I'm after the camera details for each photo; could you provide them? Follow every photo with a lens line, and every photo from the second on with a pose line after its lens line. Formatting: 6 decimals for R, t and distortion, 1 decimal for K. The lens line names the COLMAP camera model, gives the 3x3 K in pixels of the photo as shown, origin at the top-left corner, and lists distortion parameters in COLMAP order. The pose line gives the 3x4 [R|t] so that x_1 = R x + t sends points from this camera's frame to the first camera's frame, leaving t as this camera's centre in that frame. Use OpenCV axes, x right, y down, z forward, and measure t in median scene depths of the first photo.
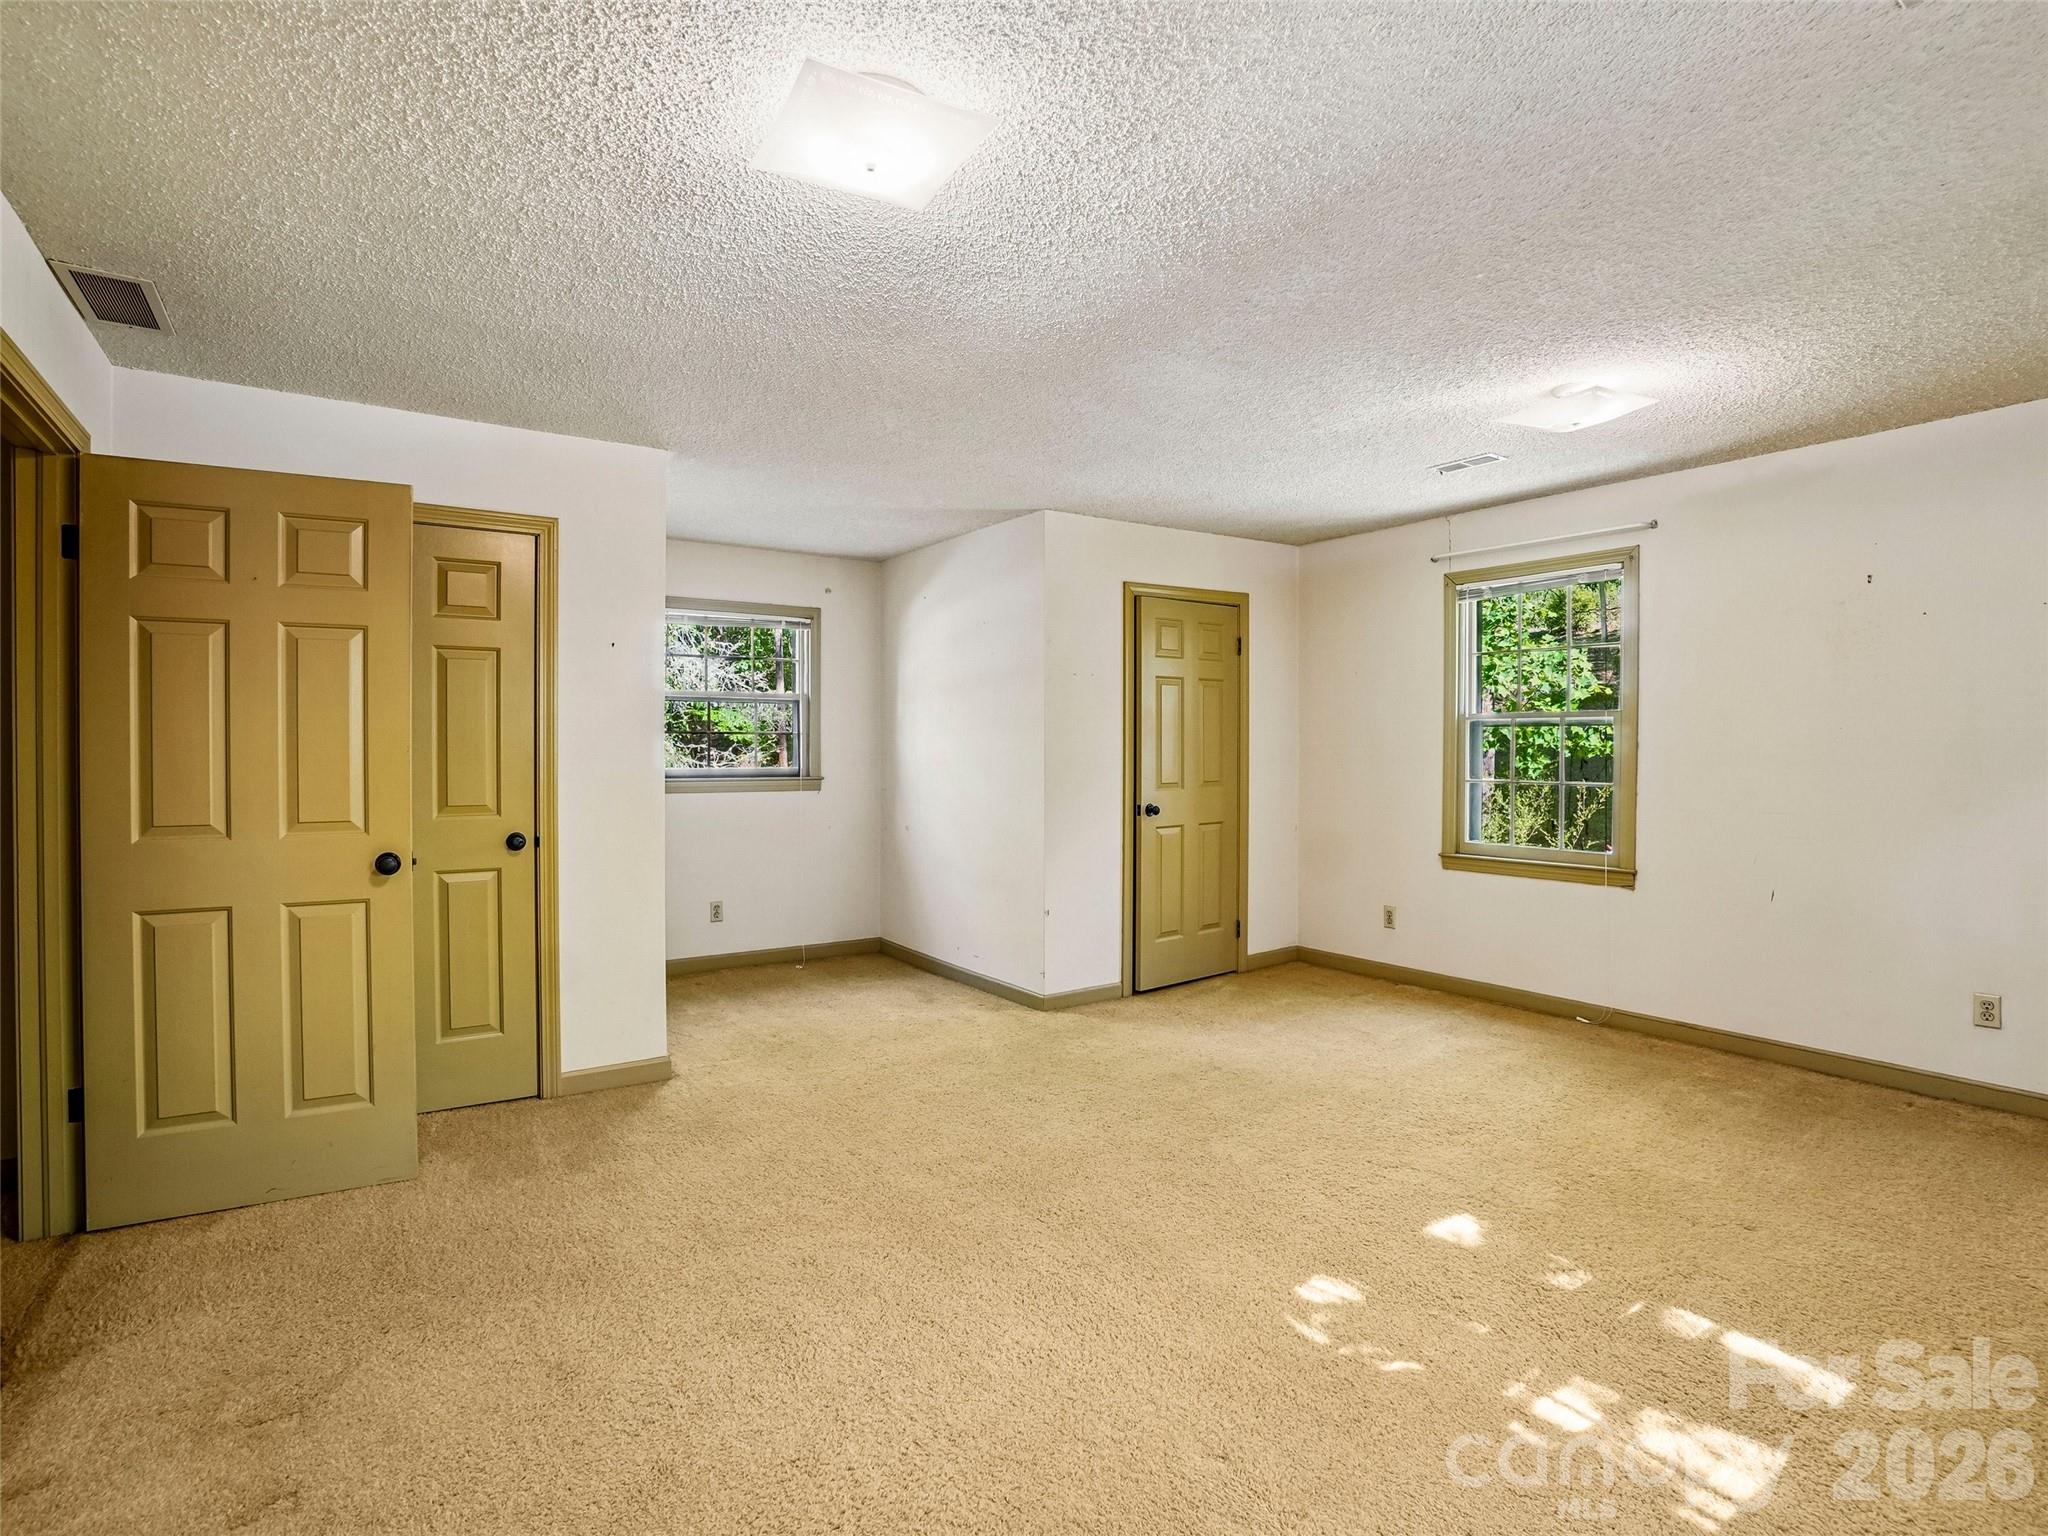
lens RADIAL K [[1016.0, 0, 1017.9], [0, 1016.0, 741.8], [0, 0, 1]] dist [-0.061795, 0.022131]
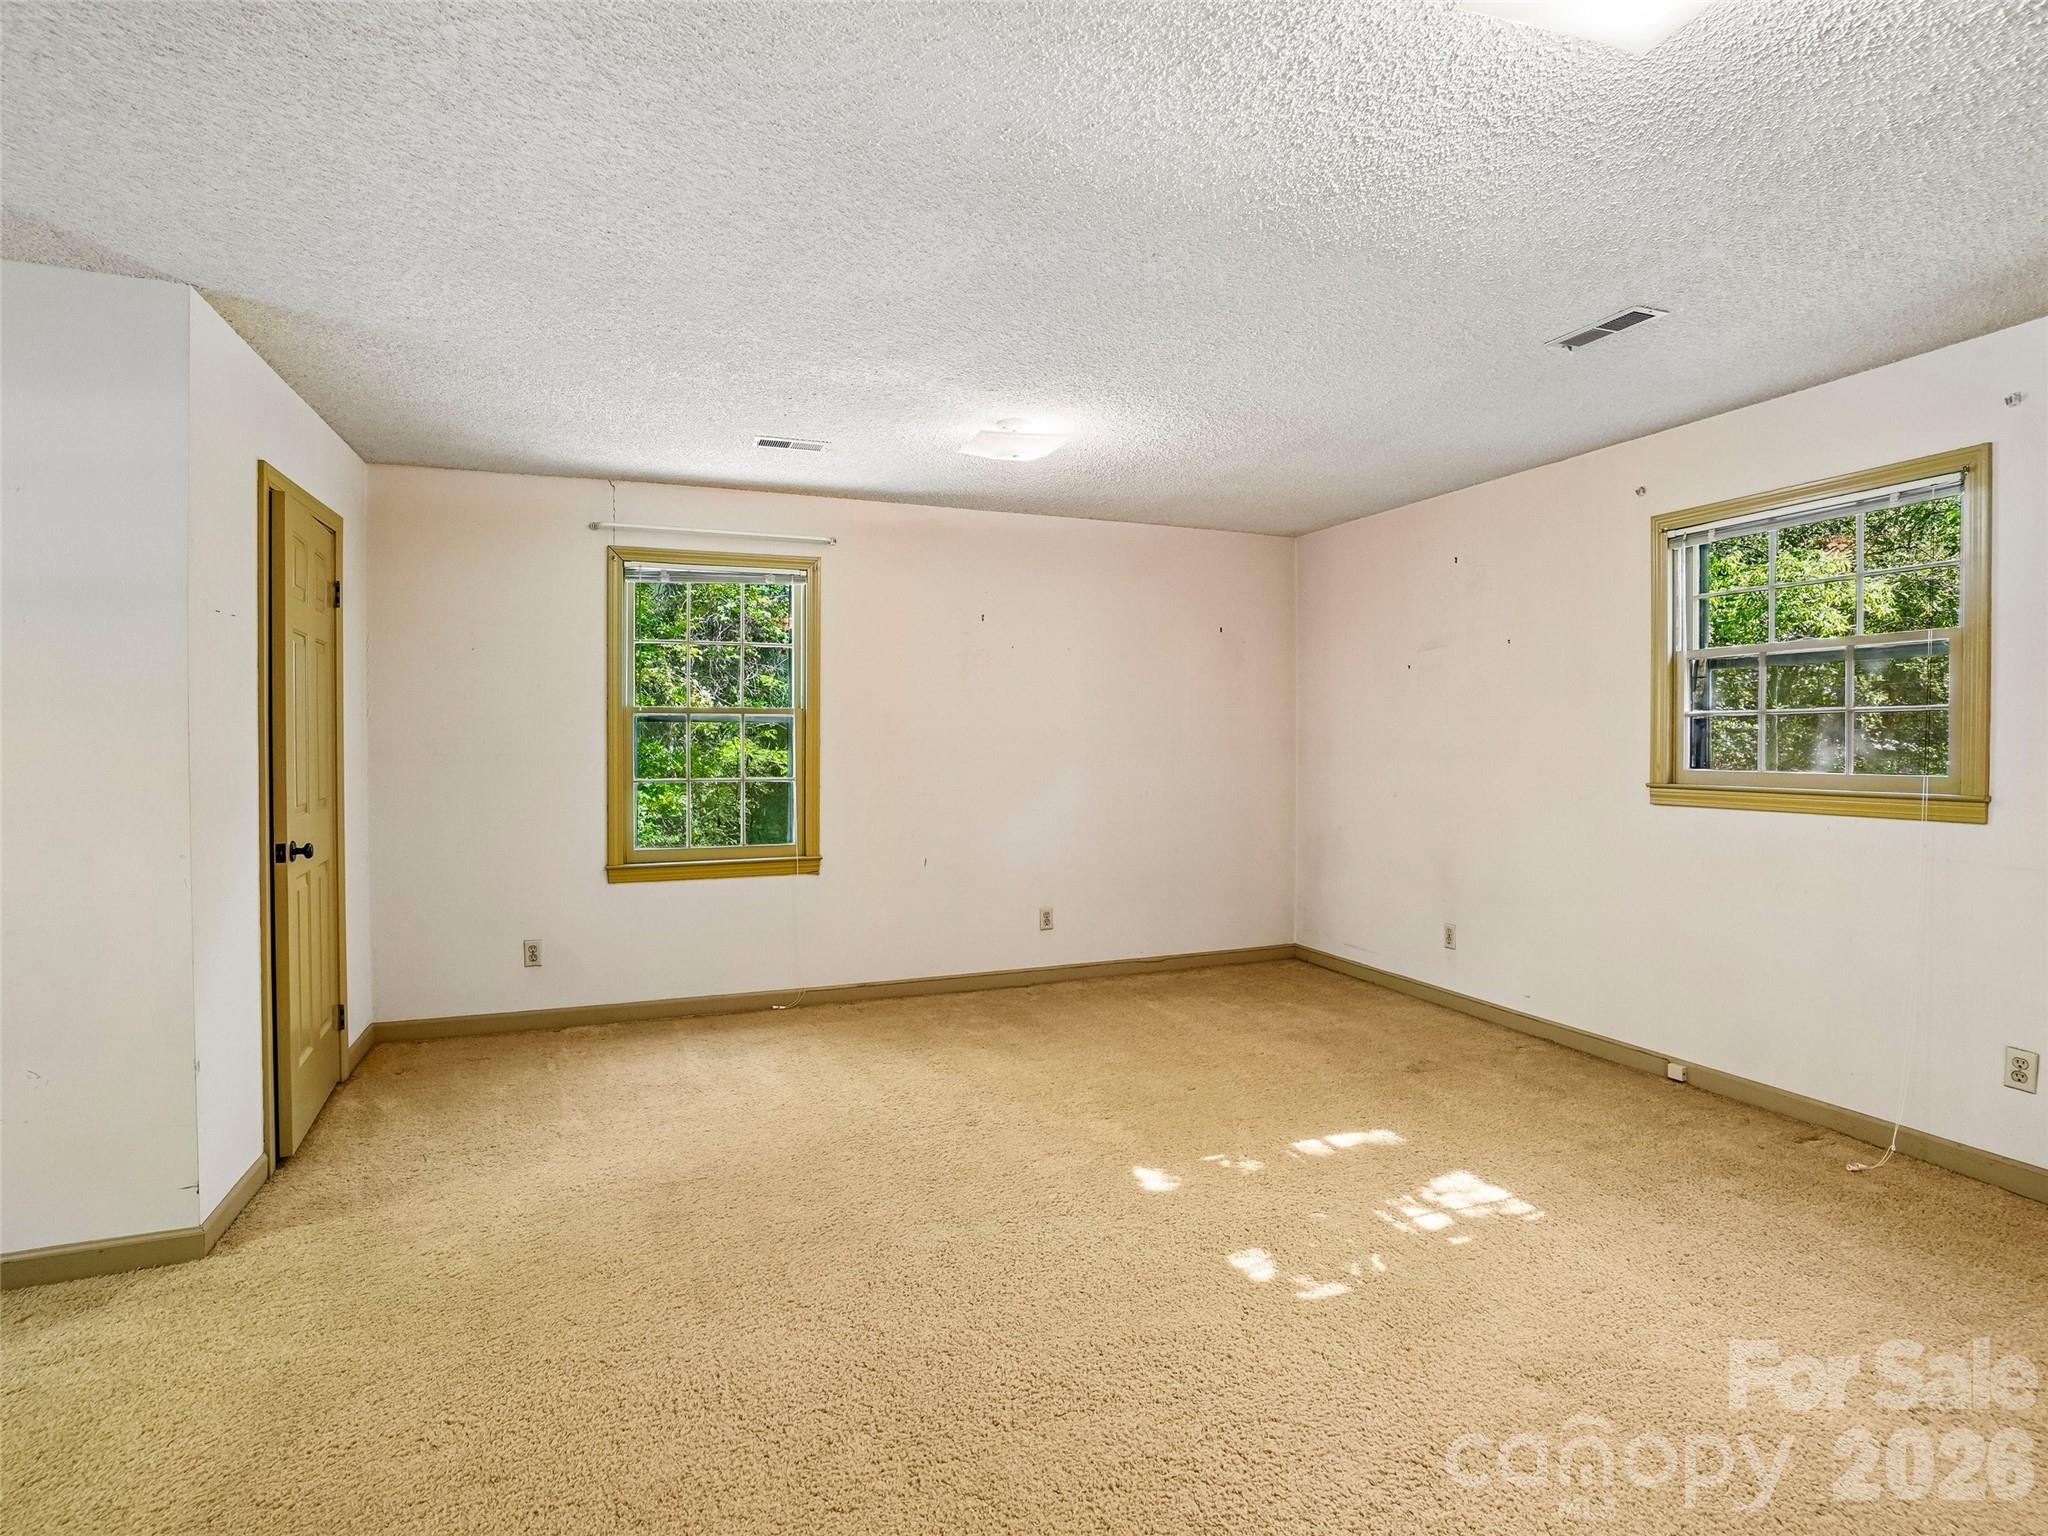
lens RADIAL K [[1016.0, 0, 1017.9], [0, 1016.0, 741.8], [0, 0, 1]] dist [-0.061795, 0.022131]
pose [[0.228325, -0.001664, 0.973584, -0.465691], [-0.000906, 0.999998, 0.001922, 0.002026], [-0.973585, -0.001321, 0.228323, 0.613530]]
